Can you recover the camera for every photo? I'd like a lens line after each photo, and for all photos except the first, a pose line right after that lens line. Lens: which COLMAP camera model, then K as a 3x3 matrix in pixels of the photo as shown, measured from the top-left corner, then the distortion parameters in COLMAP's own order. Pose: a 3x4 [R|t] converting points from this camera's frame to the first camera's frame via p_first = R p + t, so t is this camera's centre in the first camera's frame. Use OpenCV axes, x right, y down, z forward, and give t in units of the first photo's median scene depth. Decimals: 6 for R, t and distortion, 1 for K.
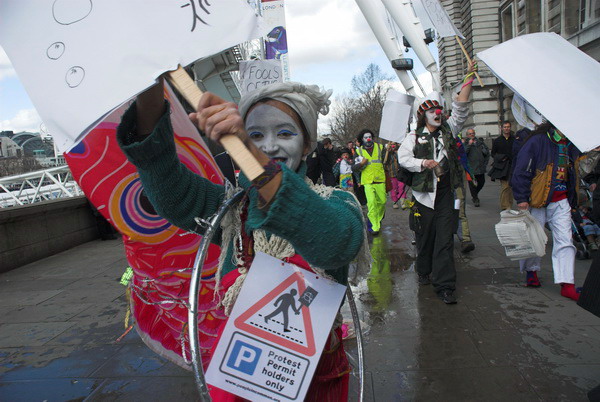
lens RADIAL K [[456.6, 0, 300.0], [0, 456.6, 201.0], [0, 0, 1]] dist [-0.007192, -0.001802]
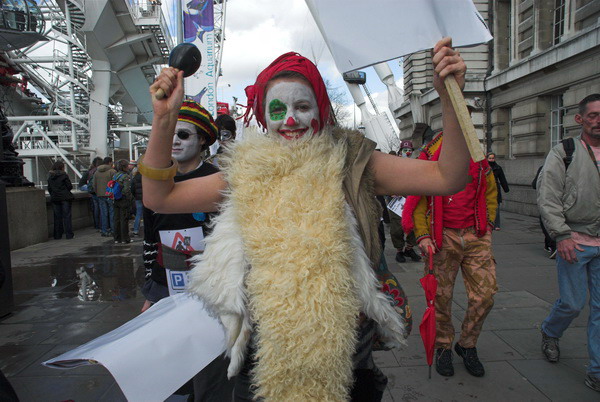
lens RADIAL K [[456.6, 0, 300.0], [0, 456.6, 201.0], [0, 0, 1]] dist [-0.007192, -0.001802]
pose [[0.992156, 0.038562, 0.118907, 0.022492], [-0.034688, 0.998803, -0.034476, -0.020496], [-0.120094, 0.030081, 0.992307, 0.175452]]
